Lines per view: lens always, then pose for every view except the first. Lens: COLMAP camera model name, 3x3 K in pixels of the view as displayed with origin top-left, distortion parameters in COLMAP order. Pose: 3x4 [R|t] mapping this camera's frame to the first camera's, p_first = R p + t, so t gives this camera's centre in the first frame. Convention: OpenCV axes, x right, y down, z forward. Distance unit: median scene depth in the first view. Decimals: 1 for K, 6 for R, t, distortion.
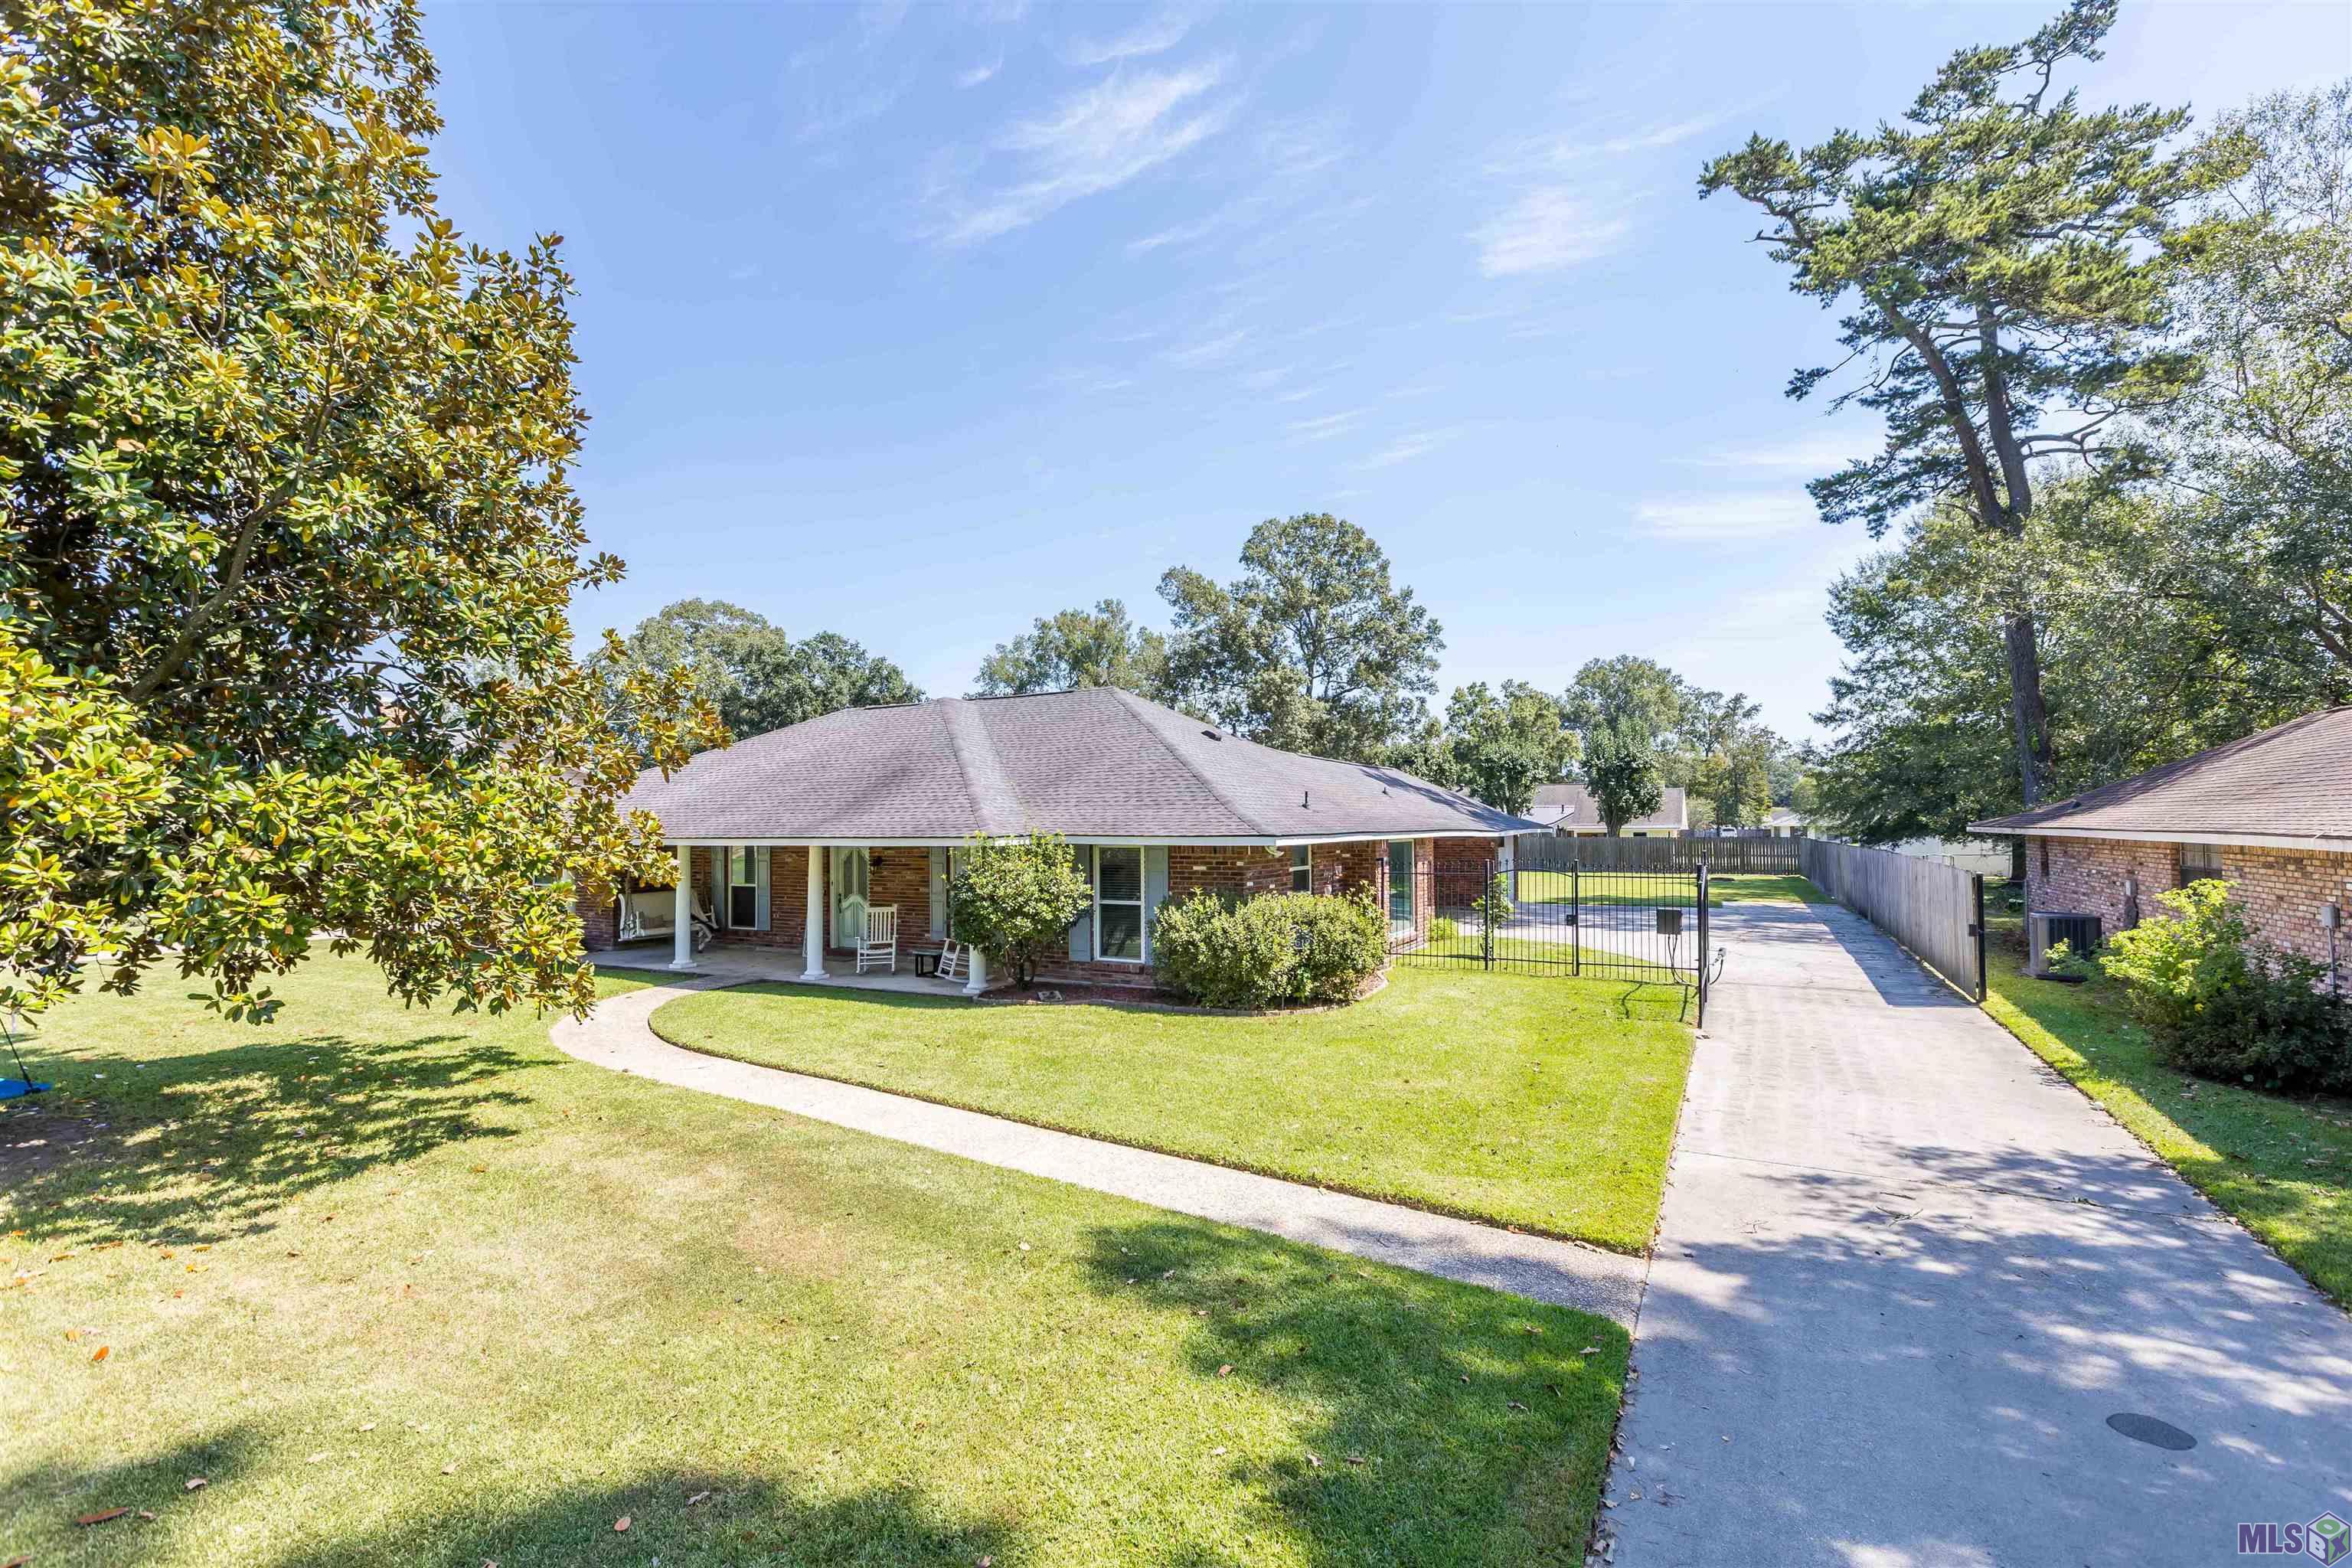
lens RADIAL K [[1065.6, 0, 1188.8], [0, 1065.6, 805.6], [0, 0, 1]] dist [0.002156, 0.000989]
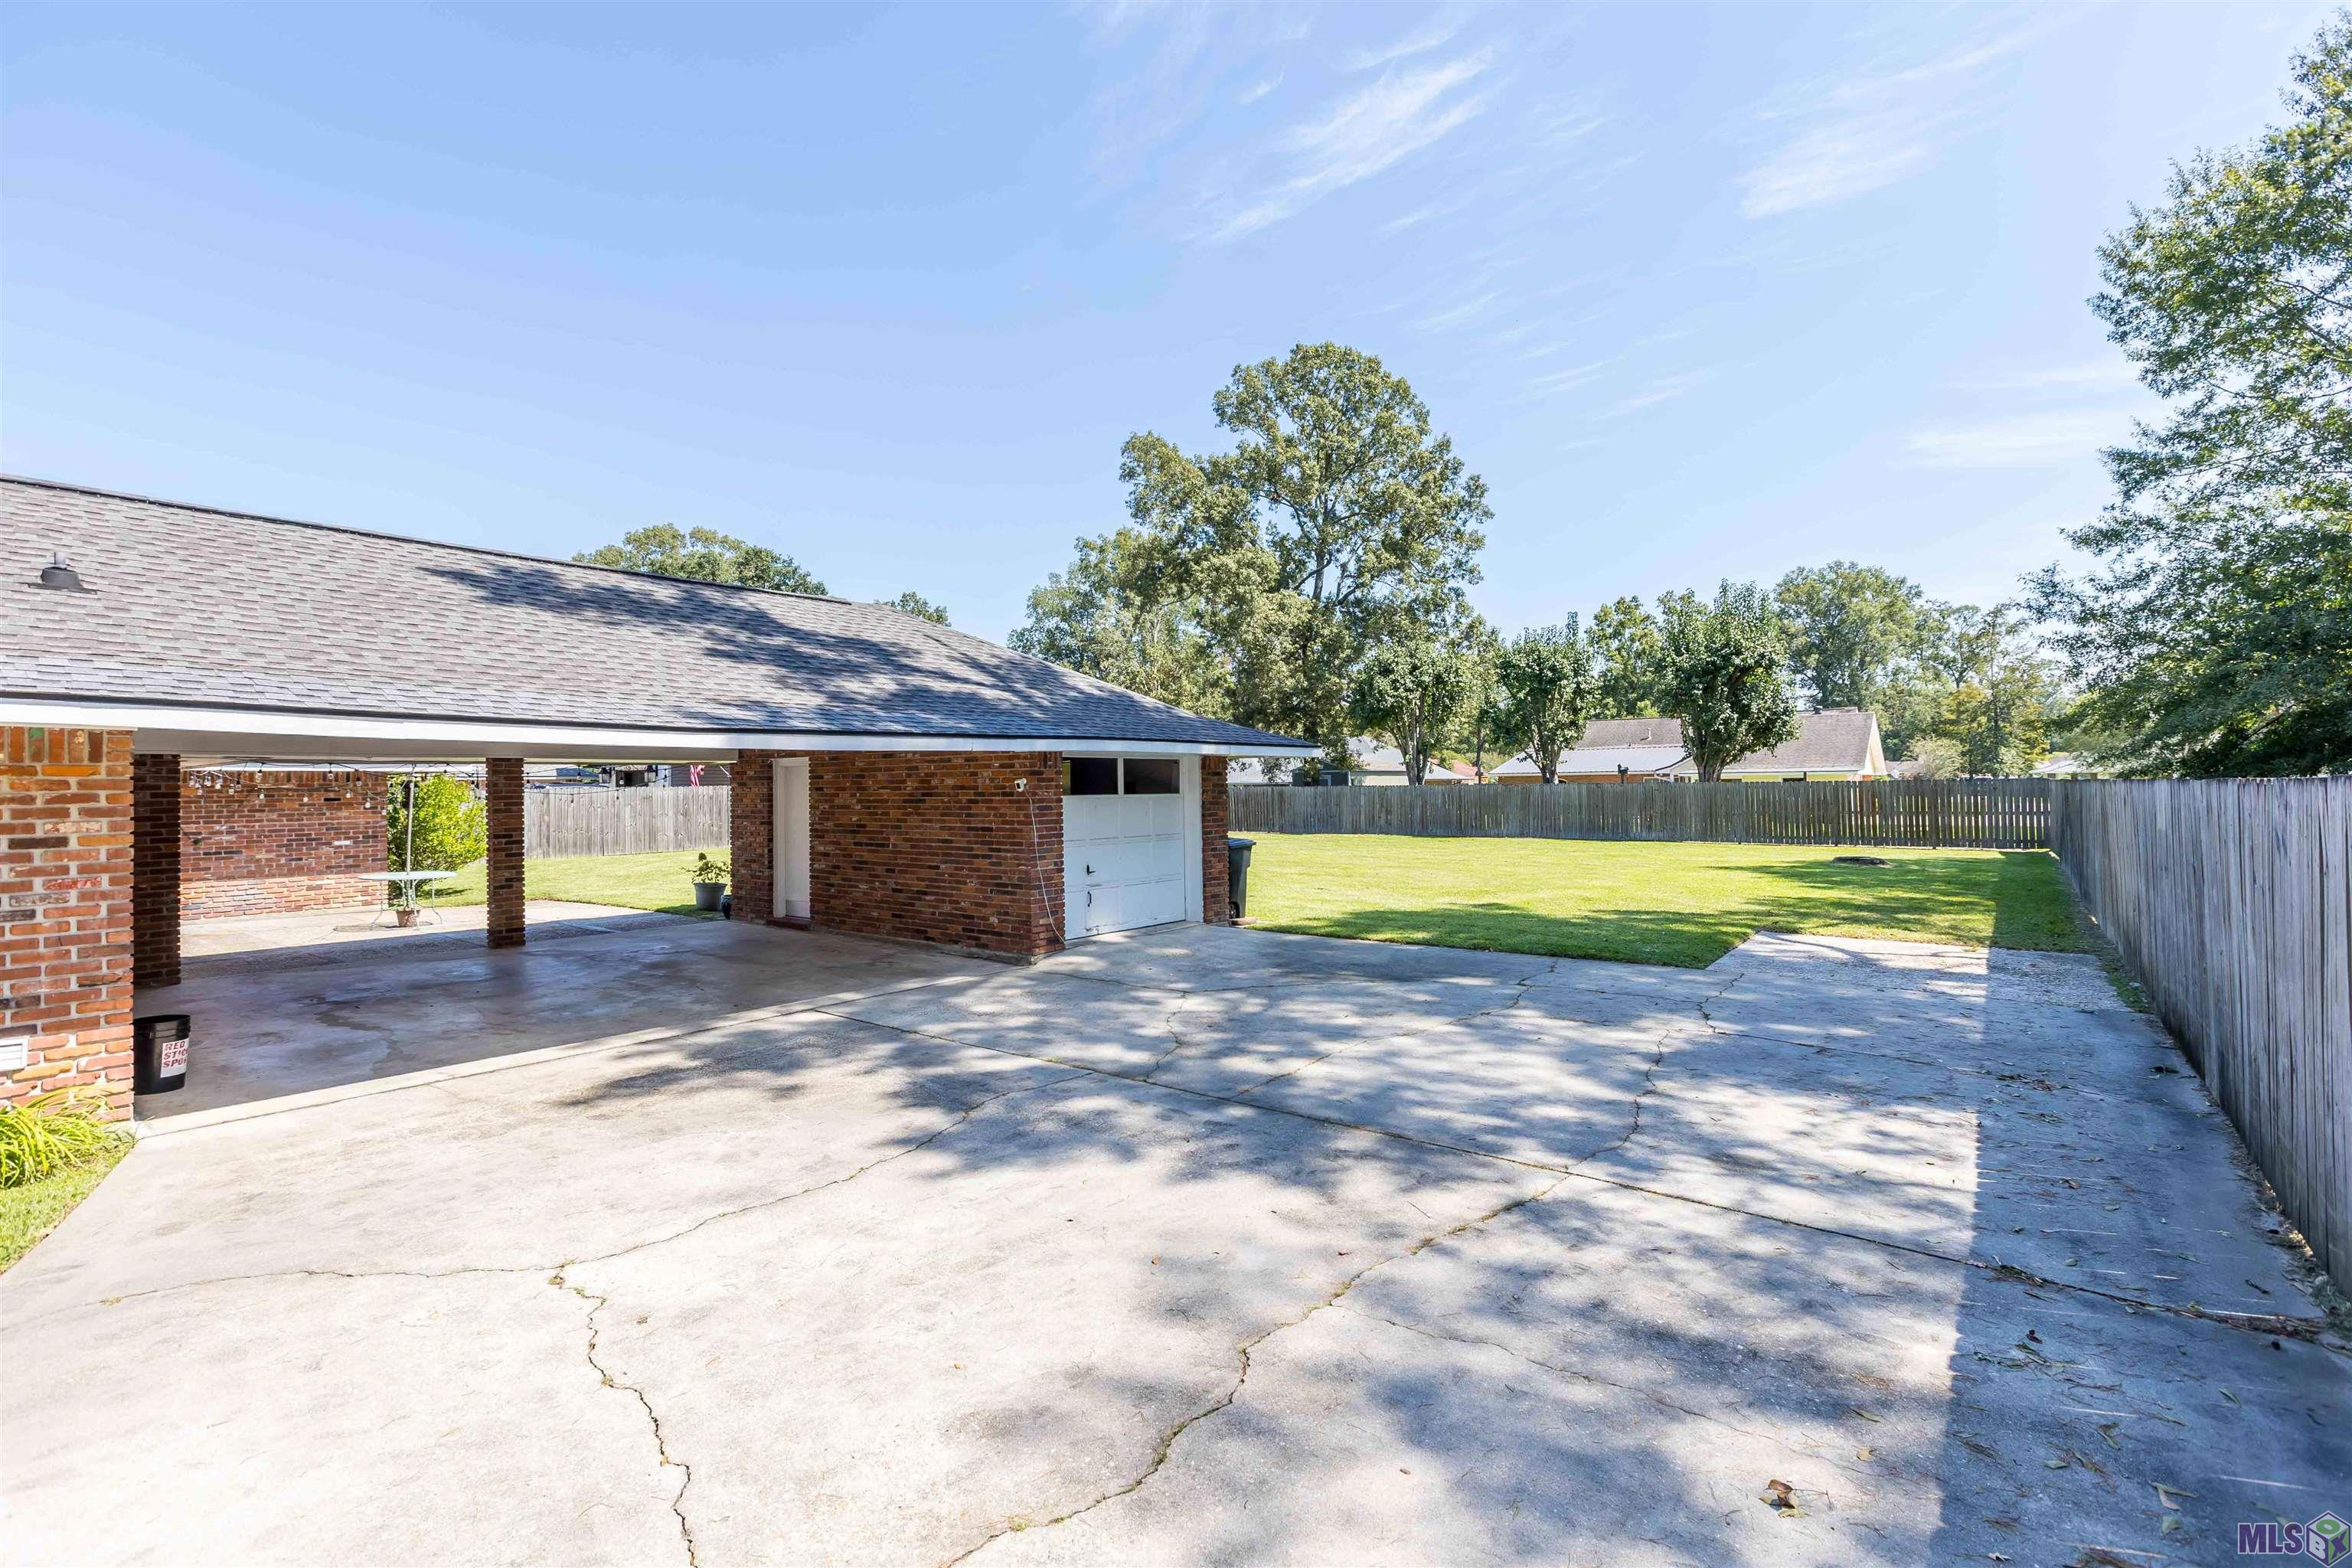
lens RADIAL K [[1076.1, 0, 1171.3], [0, 1076.1, 777.6], [0, 0, 1]] dist [-0.000002, -0.000193]
pose [[0.981569, -0.006633, -0.190991, 0.275594], [0.009302, 0.999871, 0.013080, 0.020356], [0.190880, -0.014615, 0.981505, 0.435561]]
